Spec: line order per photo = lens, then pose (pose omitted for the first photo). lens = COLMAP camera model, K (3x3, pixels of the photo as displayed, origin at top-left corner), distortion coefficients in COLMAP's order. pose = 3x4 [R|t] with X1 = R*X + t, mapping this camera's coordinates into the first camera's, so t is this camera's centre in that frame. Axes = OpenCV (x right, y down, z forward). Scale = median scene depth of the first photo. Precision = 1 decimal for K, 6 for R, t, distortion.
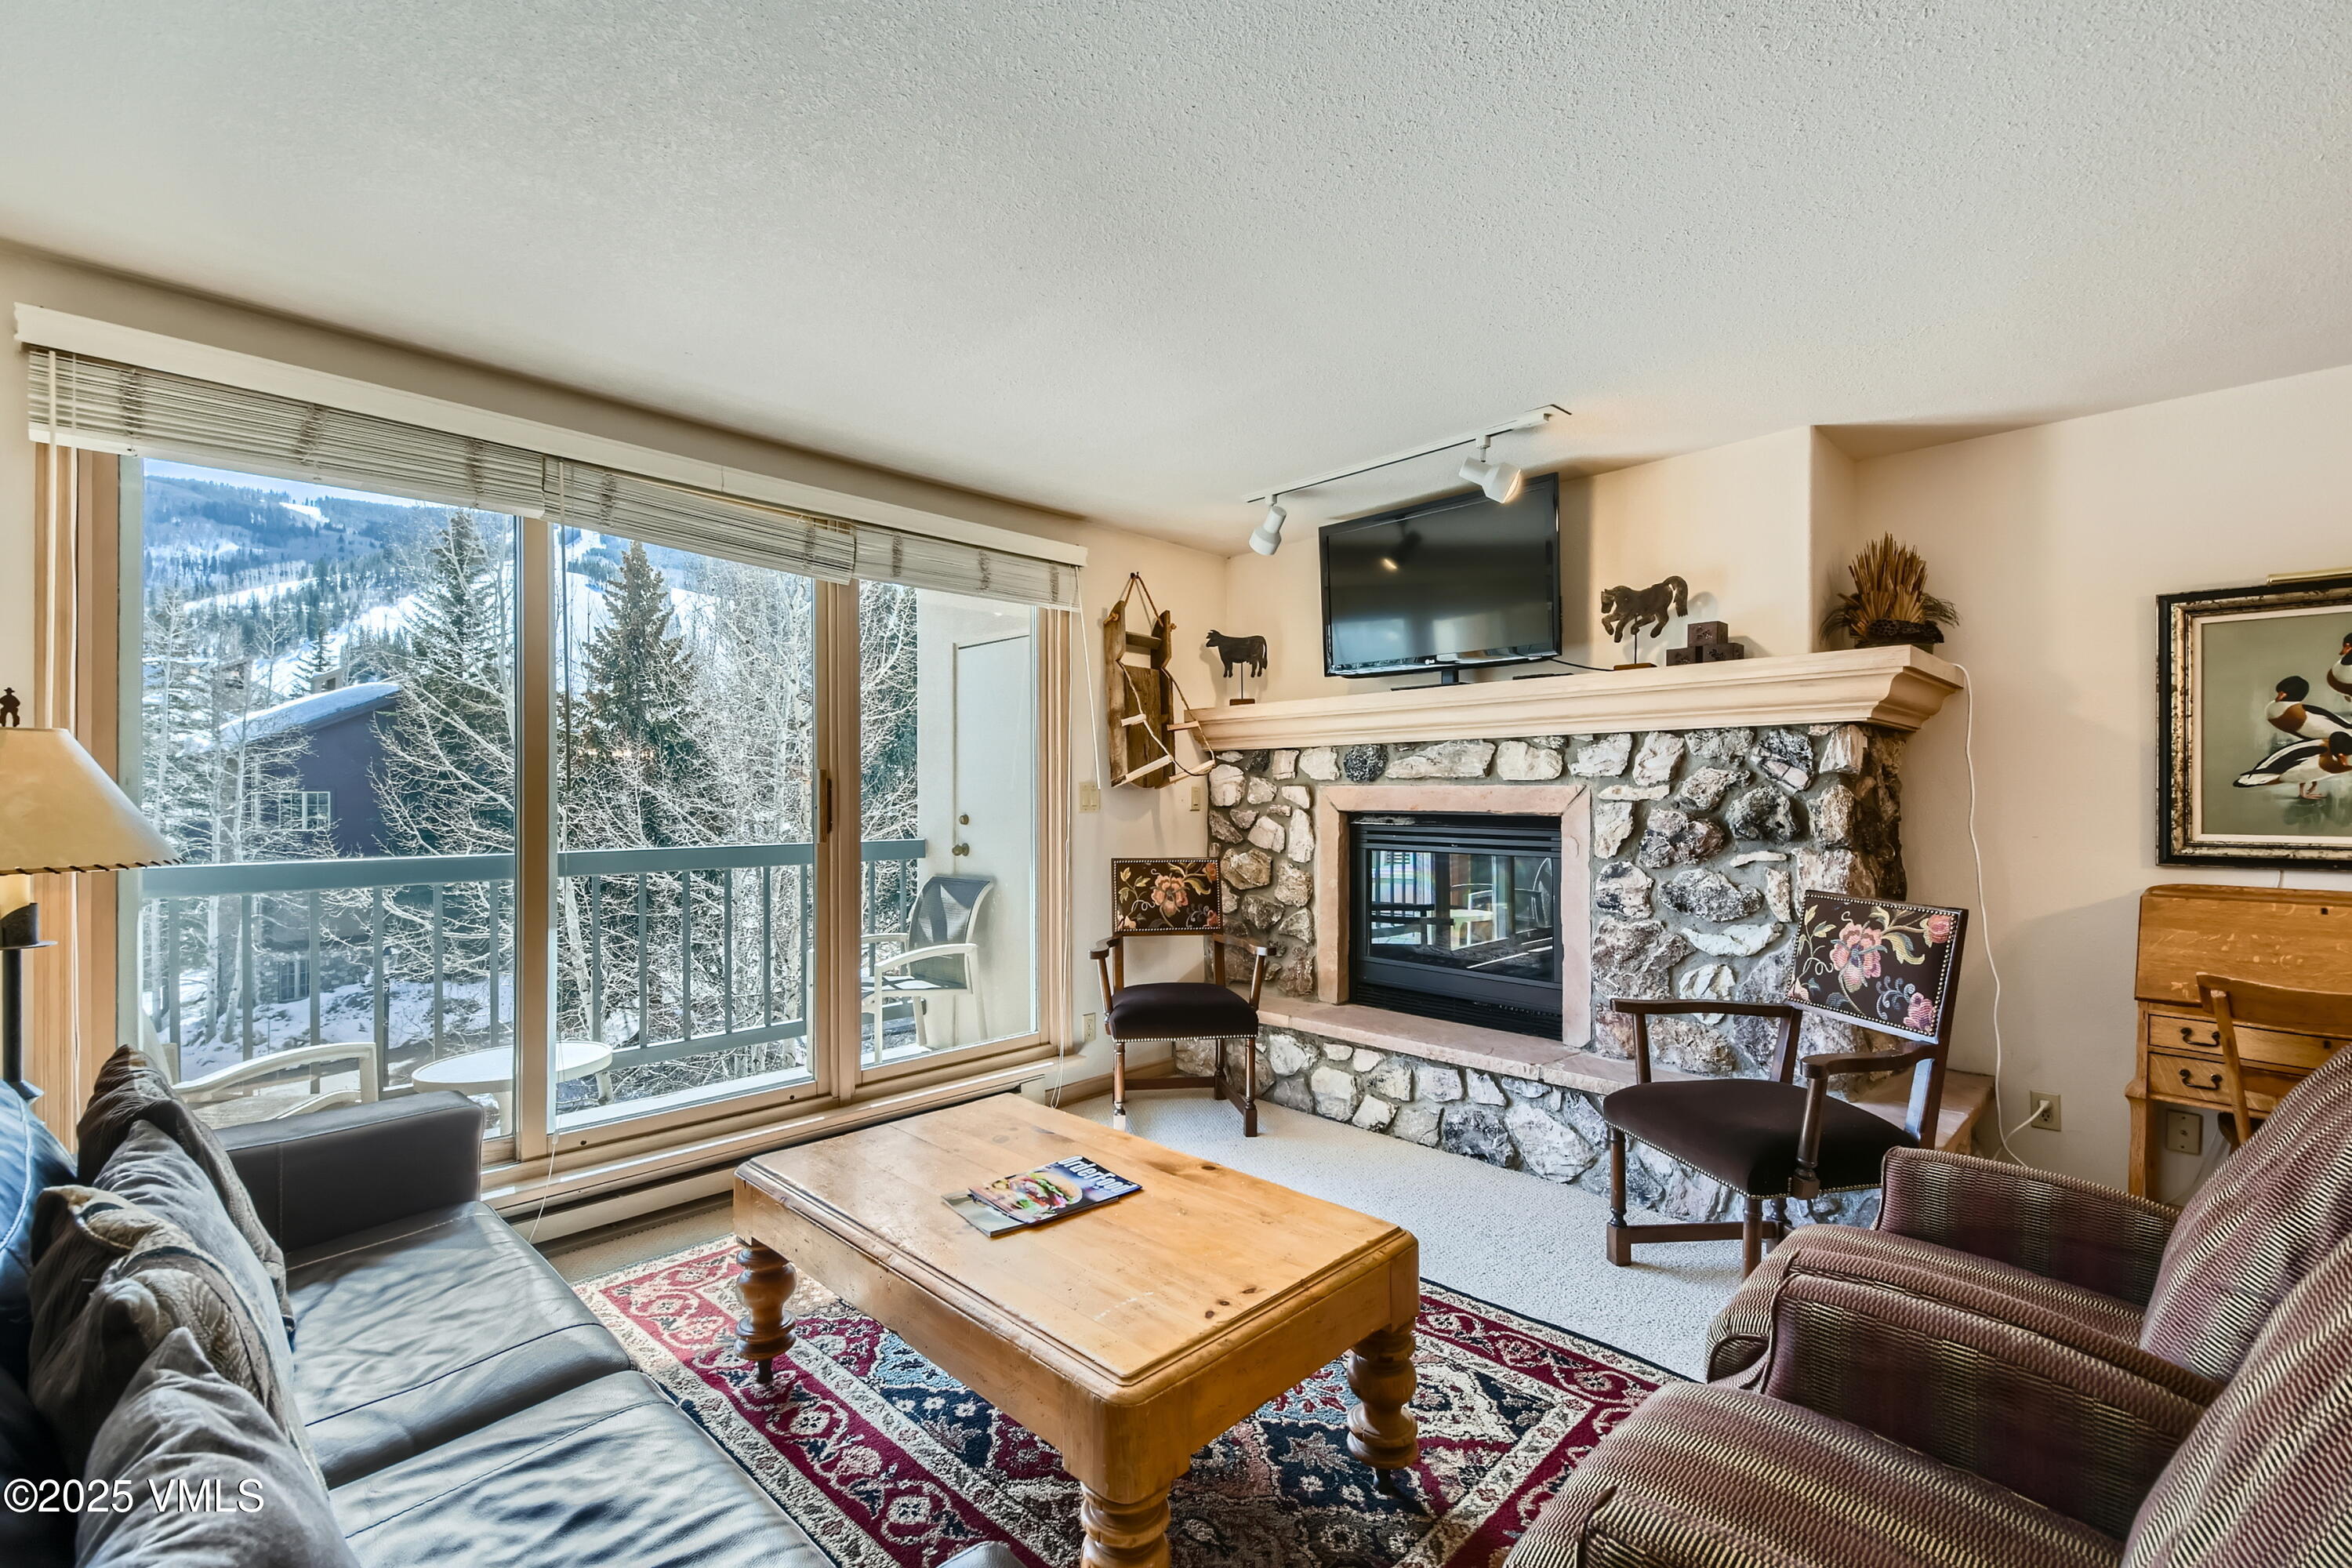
lens RADIAL K [[1046.5, 0, 1174.8], [0, 1046.5, 807.0], [0, 0, 1]] dist [0.002289, -0.000274]
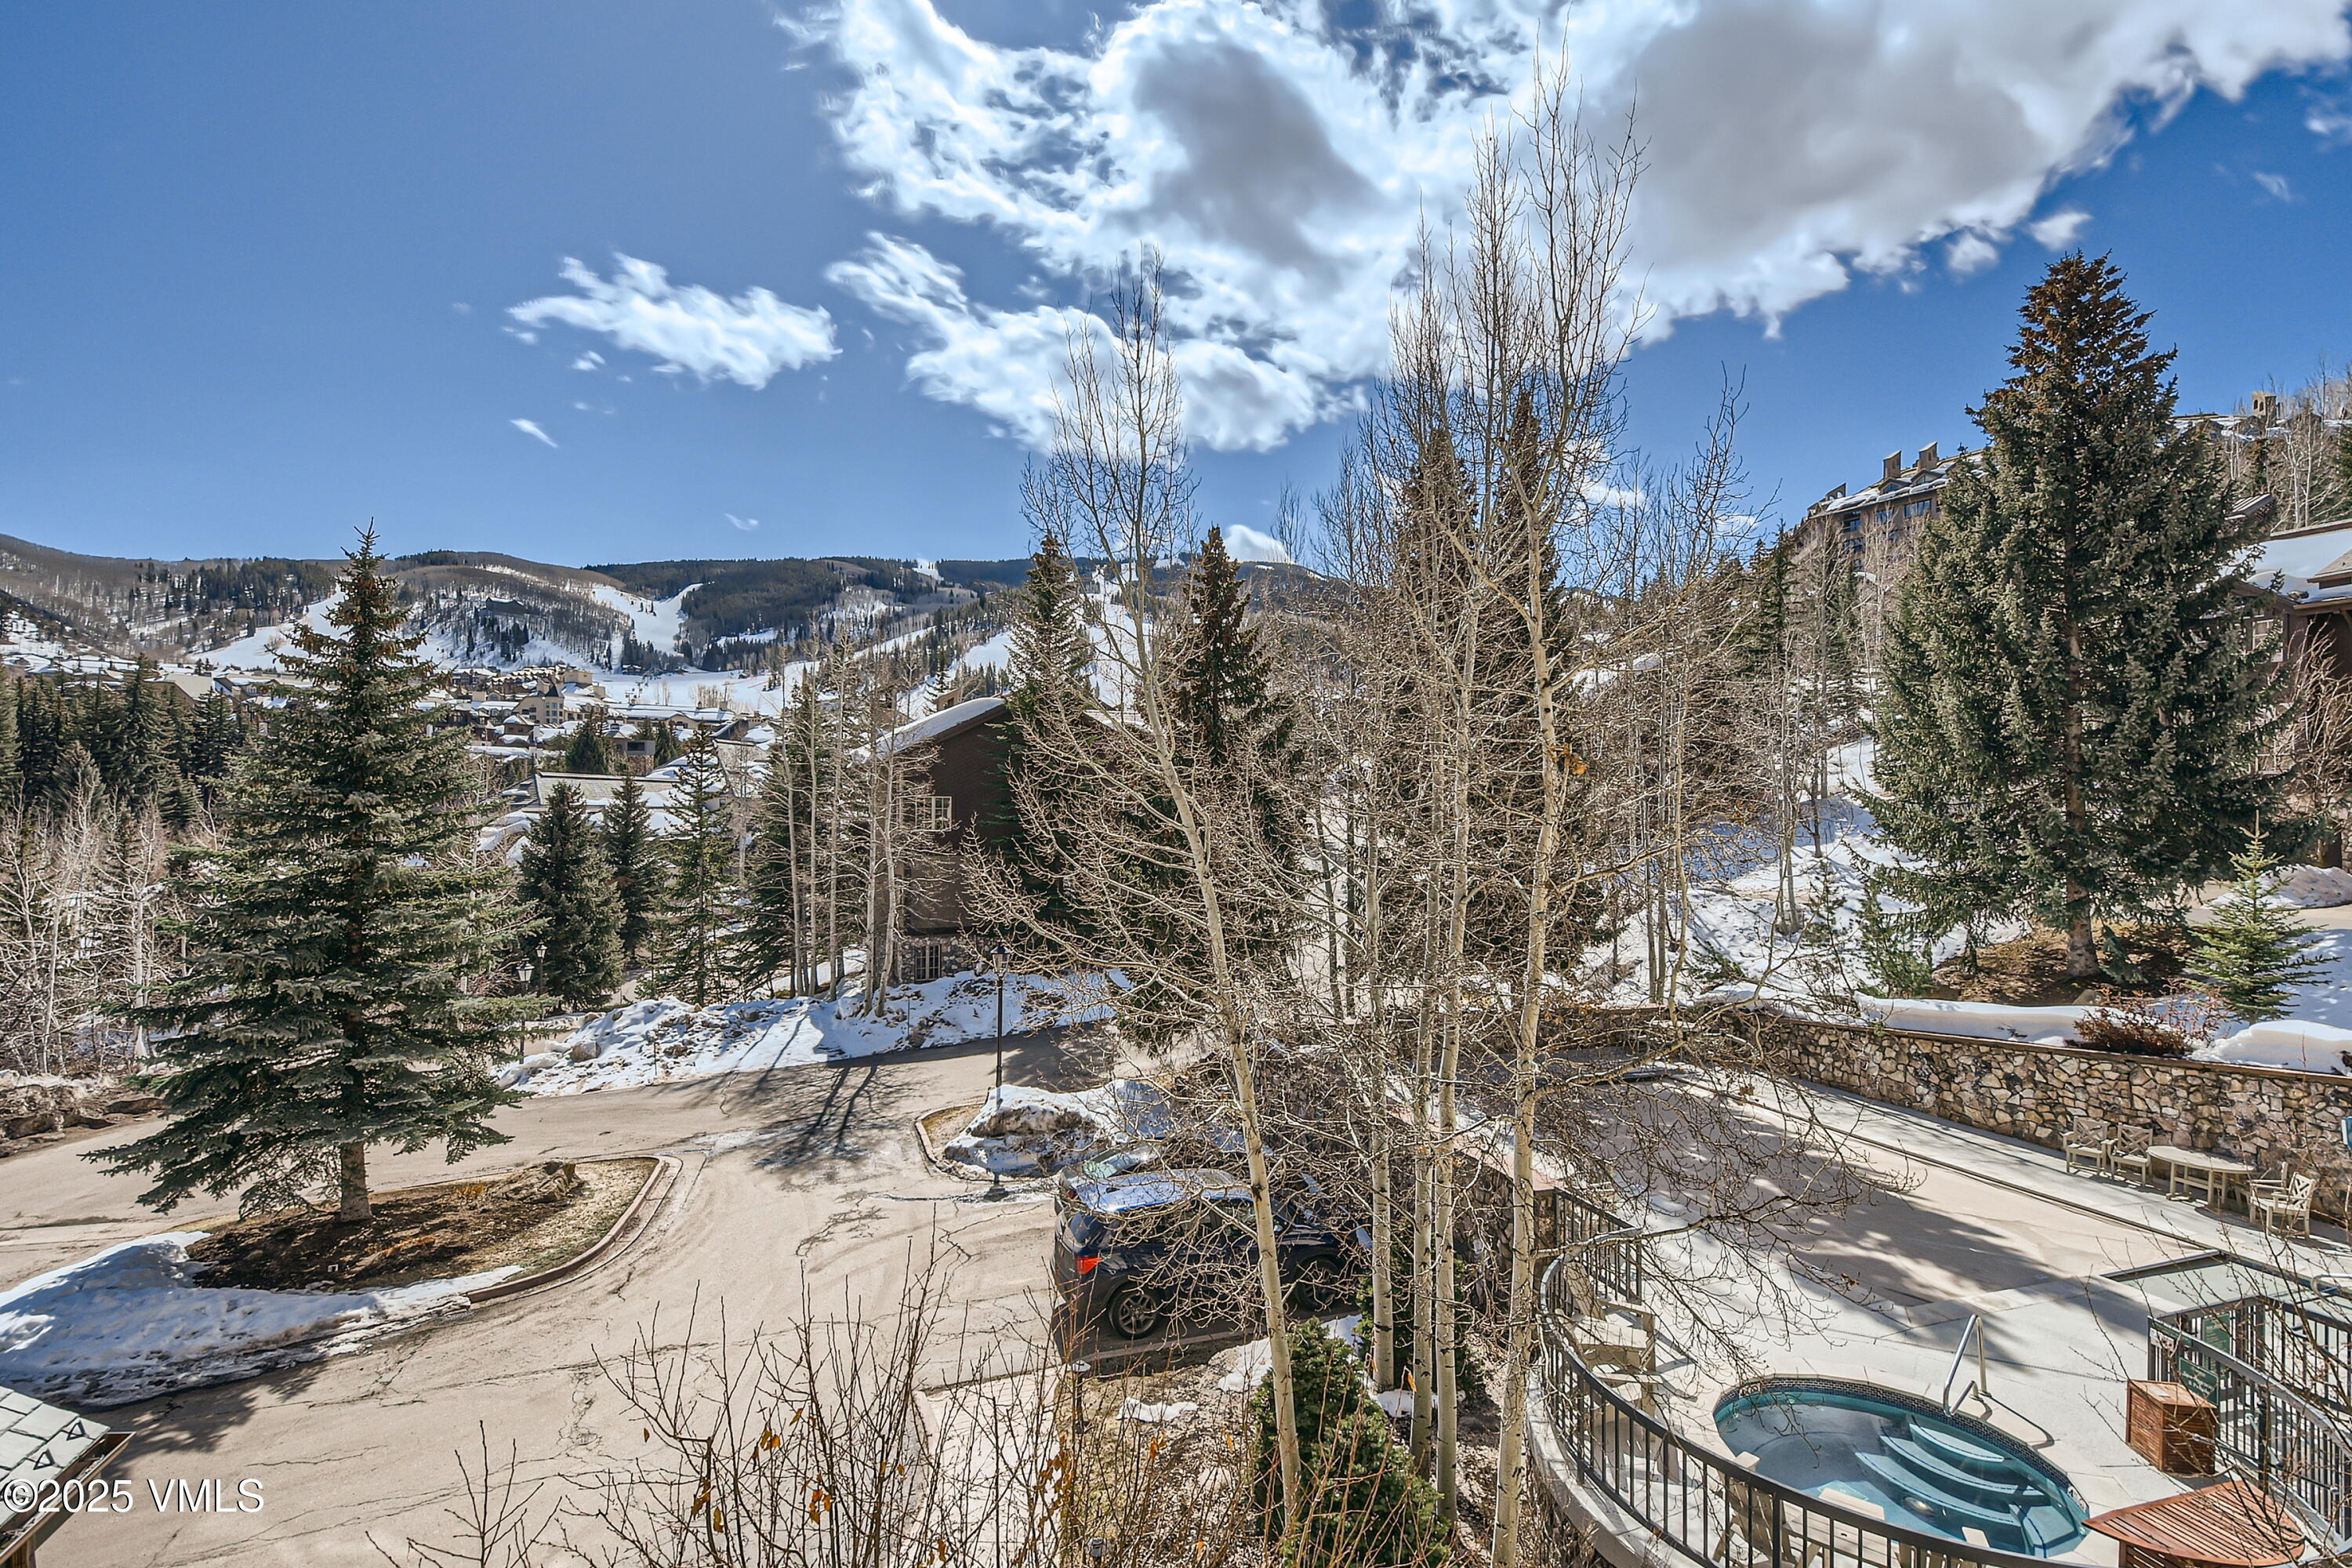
lens RADIAL K [[1064.1, 0, 1172.3], [0, 1064.1, 816.3], [0, 0, 1]] dist [0.050287, -0.026243]
pose [[0.892716, 0.005774, -0.450583, -0.239445], [-0.004641, 0.999983, 0.003621, 0.004224], [0.450596, -0.001141, 0.892727, 0.260239]]
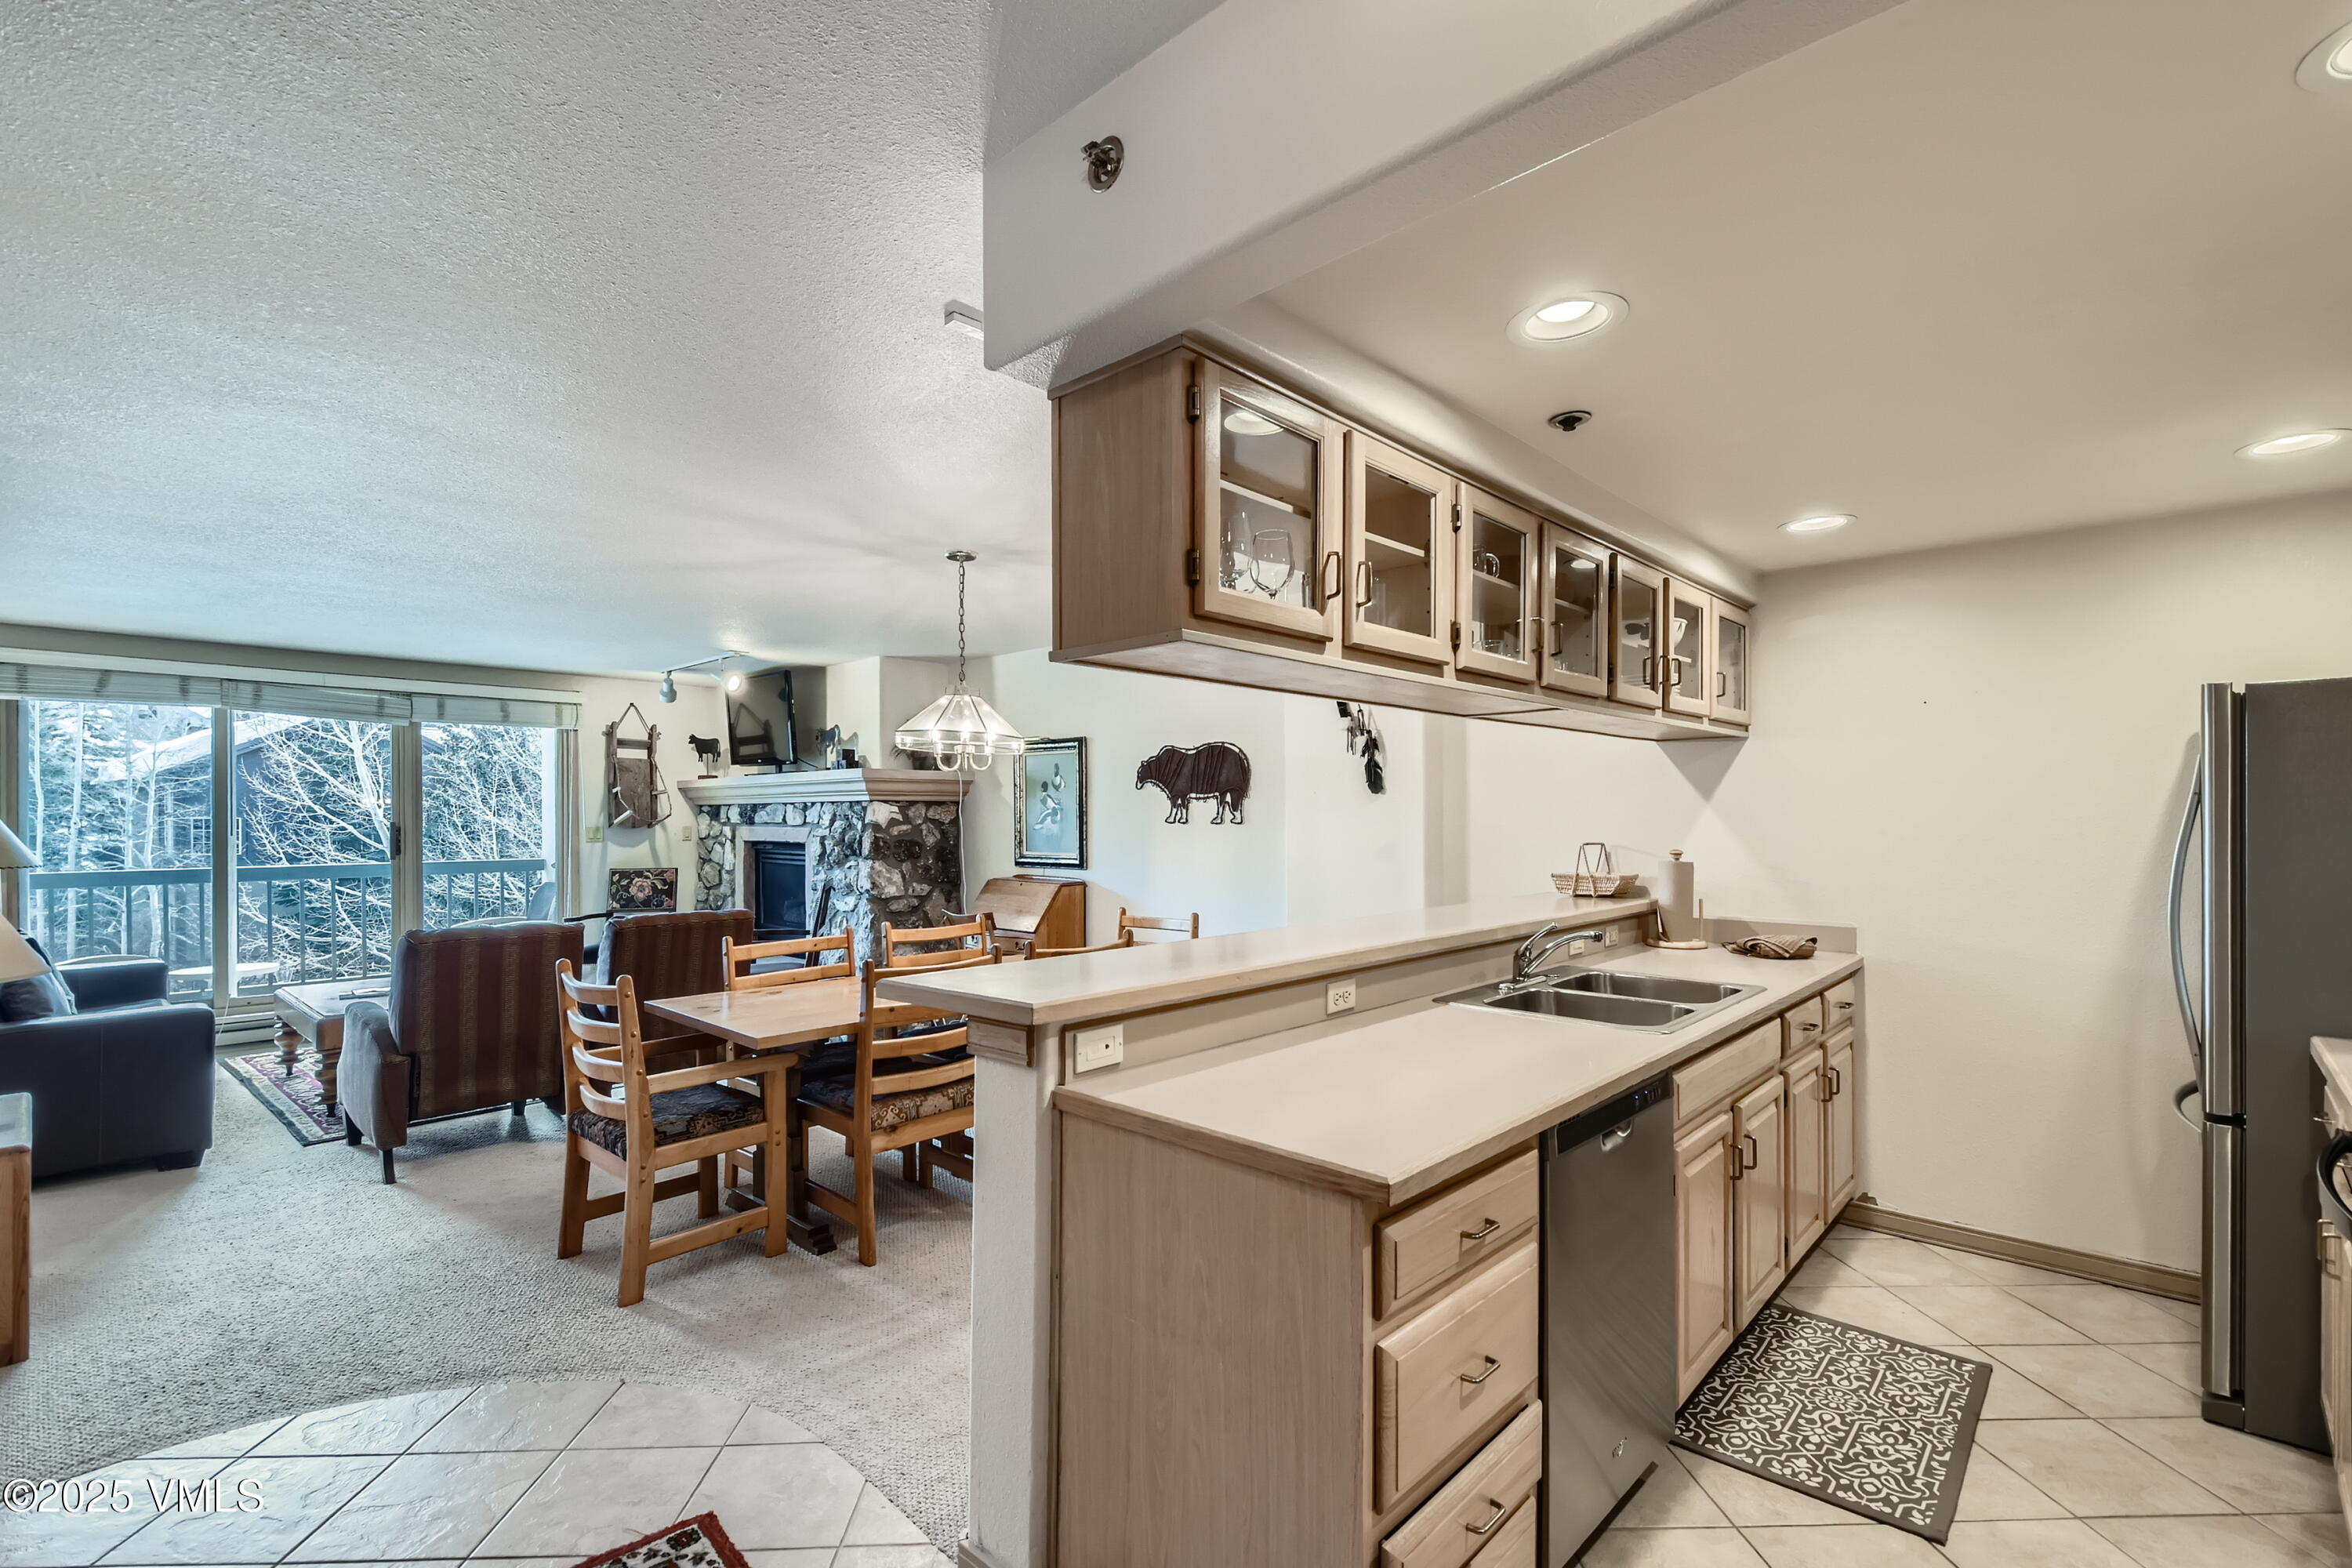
lens RADIAL K [[1064.1, 0, 1172.3], [0, 1064.1, 816.3], [0, 0, 1]] dist [0.050287, -0.026243]
pose [[0.999850, -0.003716, 0.016902, 0.280210], [0.003875, 0.999949, -0.009379, -0.005792], [-0.016866, 0.009443, 0.999813, -0.269973]]
